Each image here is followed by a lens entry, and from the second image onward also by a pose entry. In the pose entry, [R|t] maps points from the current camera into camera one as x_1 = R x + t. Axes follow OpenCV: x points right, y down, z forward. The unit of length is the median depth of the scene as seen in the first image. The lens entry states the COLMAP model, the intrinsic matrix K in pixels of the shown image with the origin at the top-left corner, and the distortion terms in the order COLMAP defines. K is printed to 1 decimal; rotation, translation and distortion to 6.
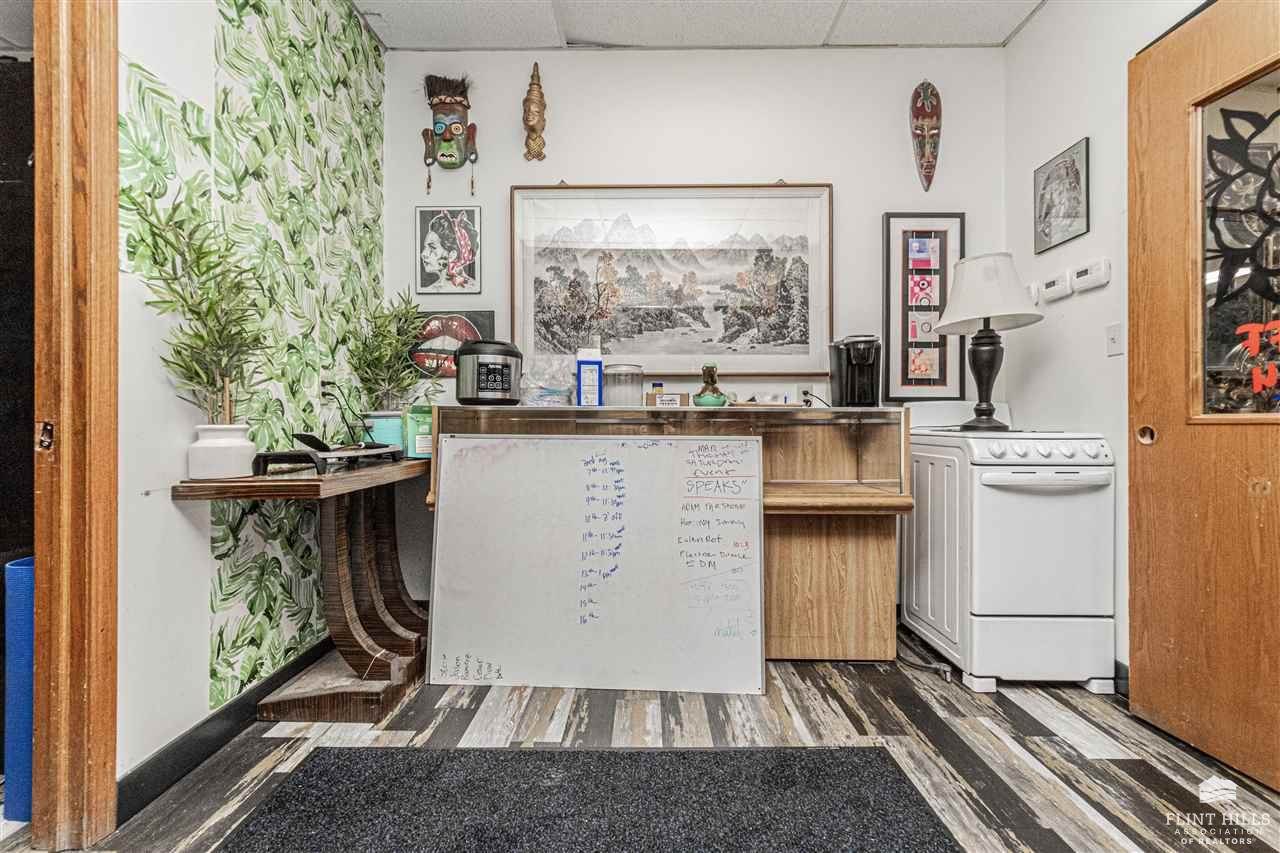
lens RADIAL K [[564.8, 0, 648.6], [0, 564.8, 423.8], [0, 0, 1]] dist [-0.007032, 0.003453]
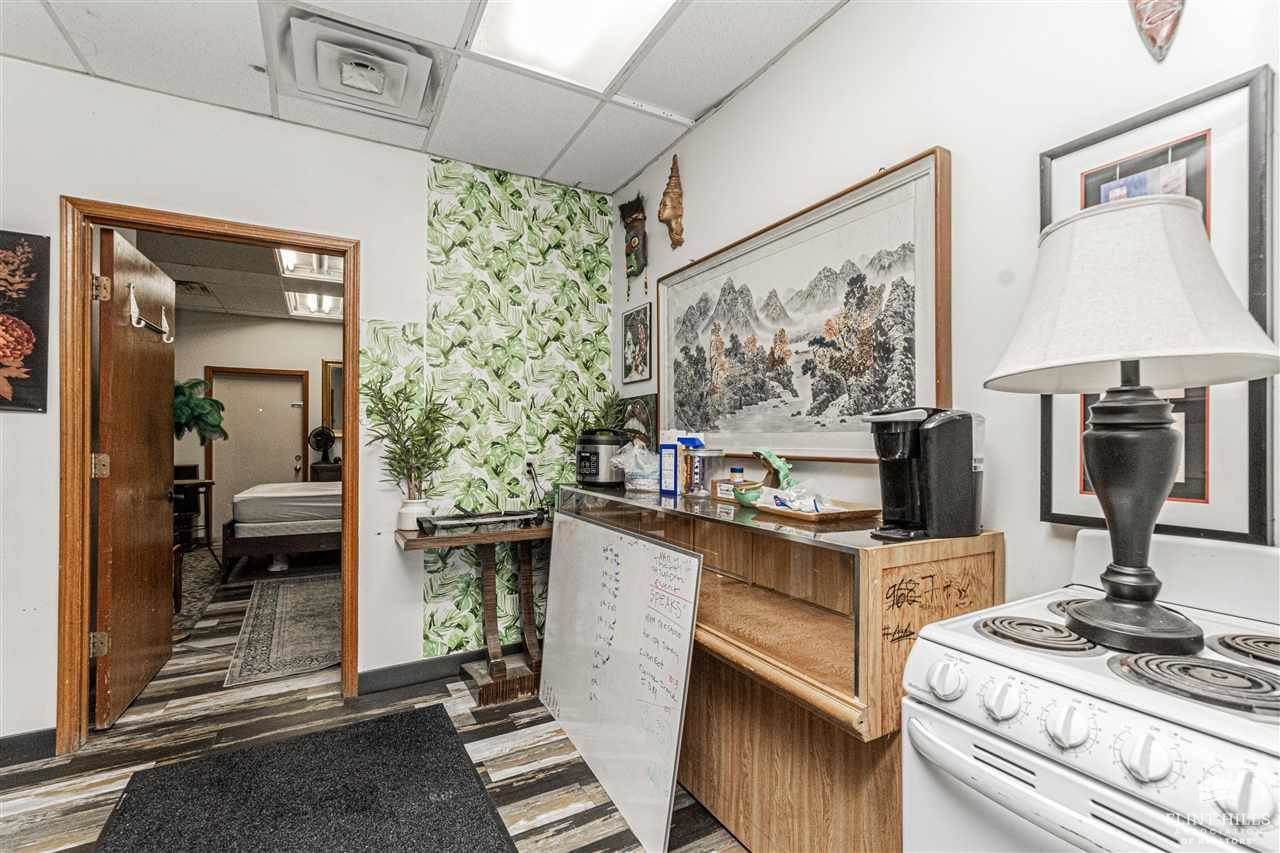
lens RADIAL K [[564.8, 0, 650.5], [0, 564.8, 435.4], [0, 0, 1]] dist [-0.007032, 0.003453]
pose [[0.504451, -0.001986, -0.863438, 0.681528], [-0.003500, 0.999984, -0.004345, -0.113810], [0.863433, 0.005214, 0.504436, 0.433367]]
